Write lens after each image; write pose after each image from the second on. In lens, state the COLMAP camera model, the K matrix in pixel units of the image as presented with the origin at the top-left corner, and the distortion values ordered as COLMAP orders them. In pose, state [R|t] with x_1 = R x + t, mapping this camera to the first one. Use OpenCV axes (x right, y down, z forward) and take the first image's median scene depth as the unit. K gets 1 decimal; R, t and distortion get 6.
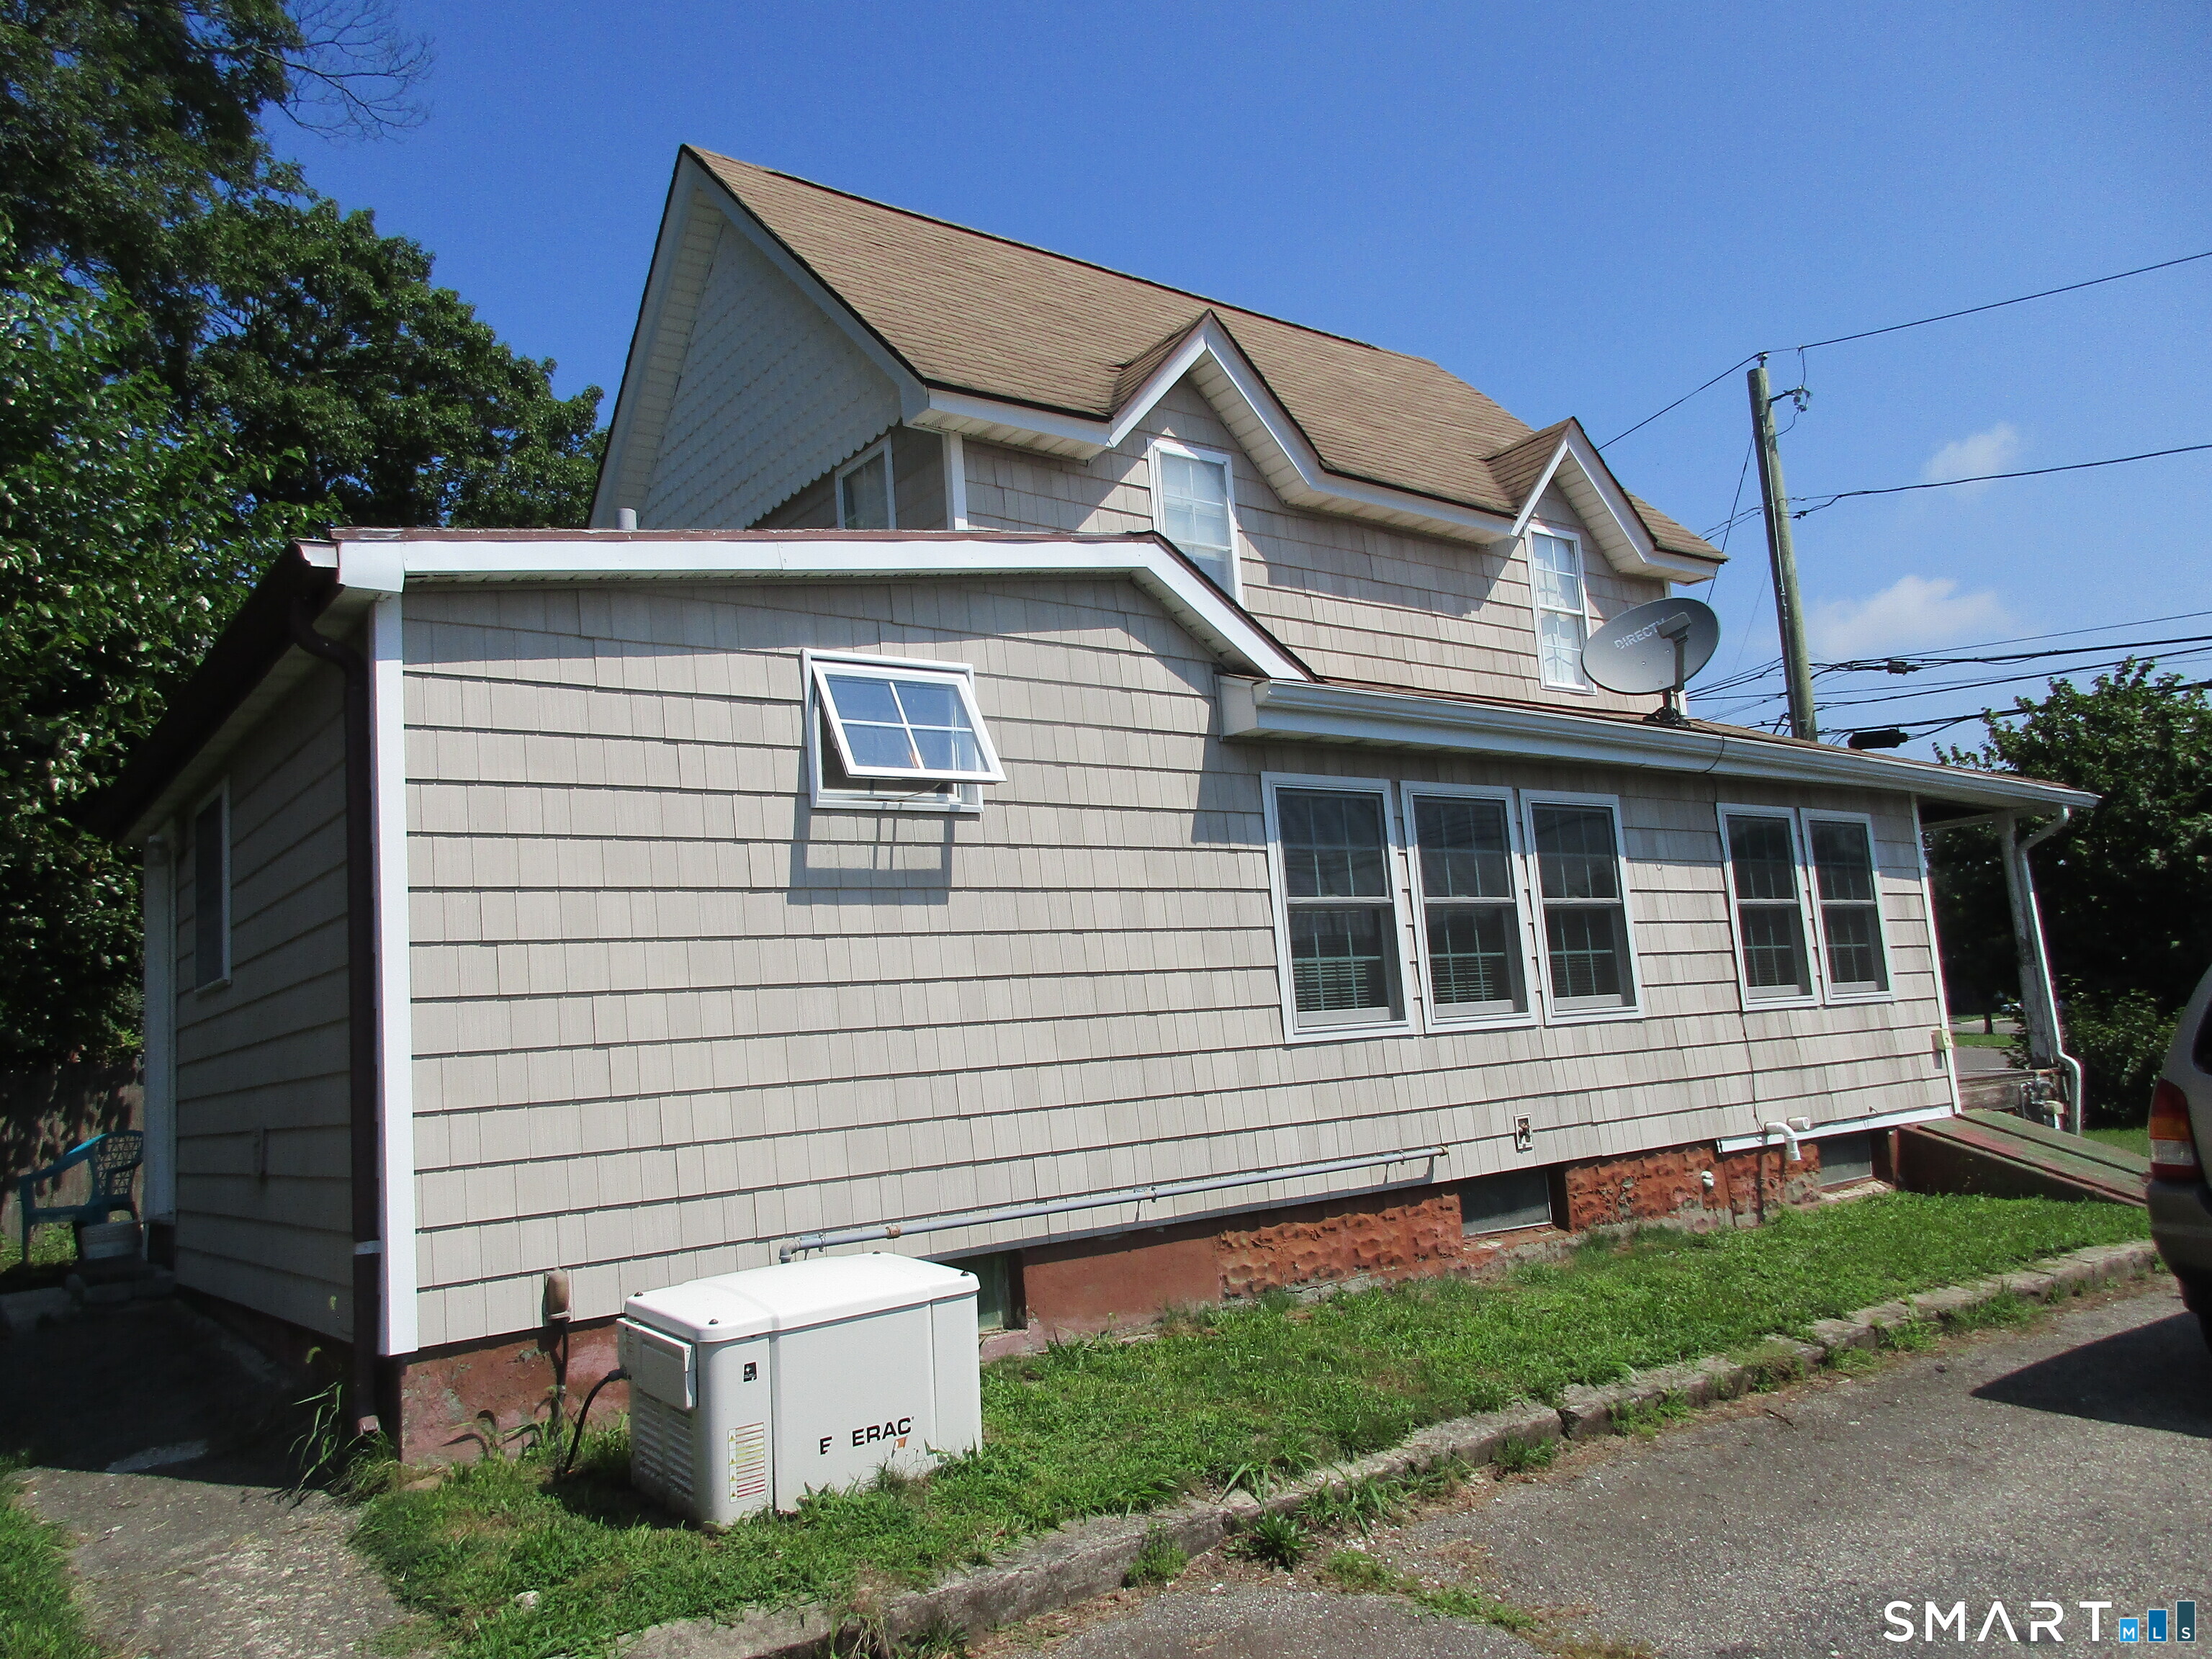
lens RADIAL K [[1652.2, 0, 1106.0], [0, 1652.2, 829.5], [0, 0, 1]] dist [0.003095, -0.002119]
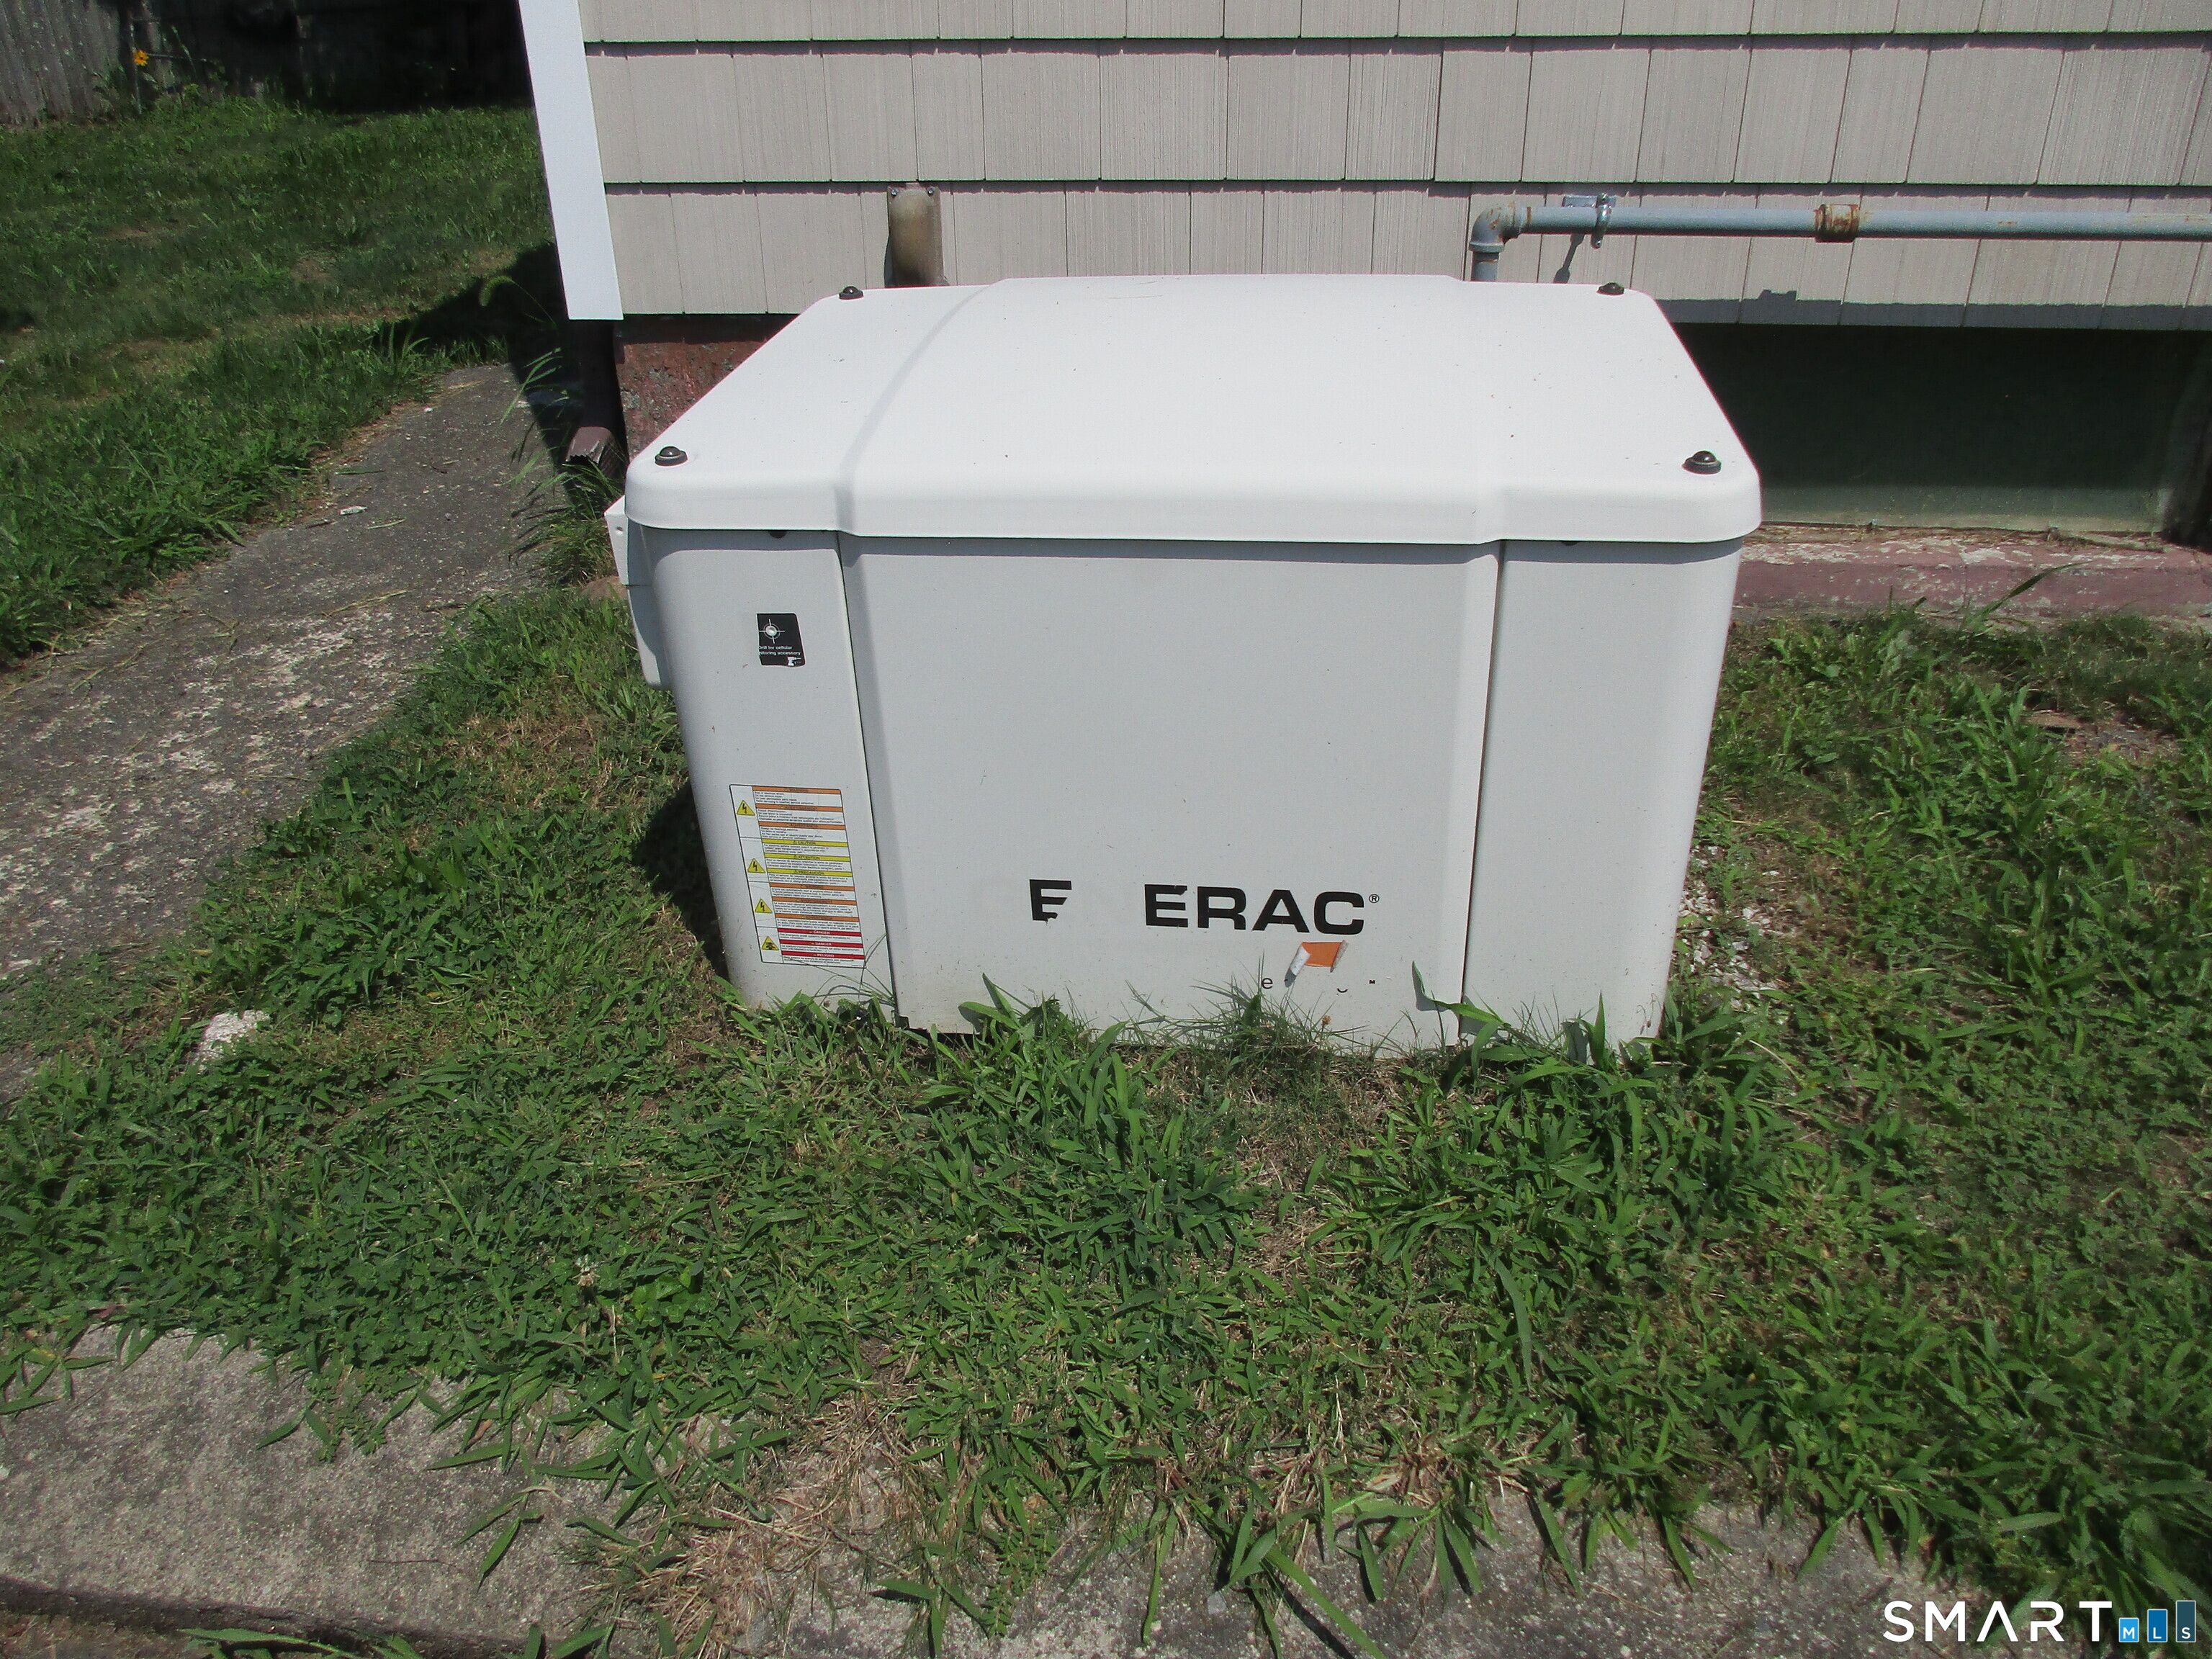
lens RADIAL K [[1652.2, 0, 1106.0], [0, 1652.2, 829.5], [0, 0, 1]] dist [0.003095, -0.002119]
pose [[0.710764, 0.384323, -0.589161, 0.018192], [0.048636, 0.808700, 0.586208, 0.170546], [0.701747, -0.445310, 0.556103, 0.806588]]
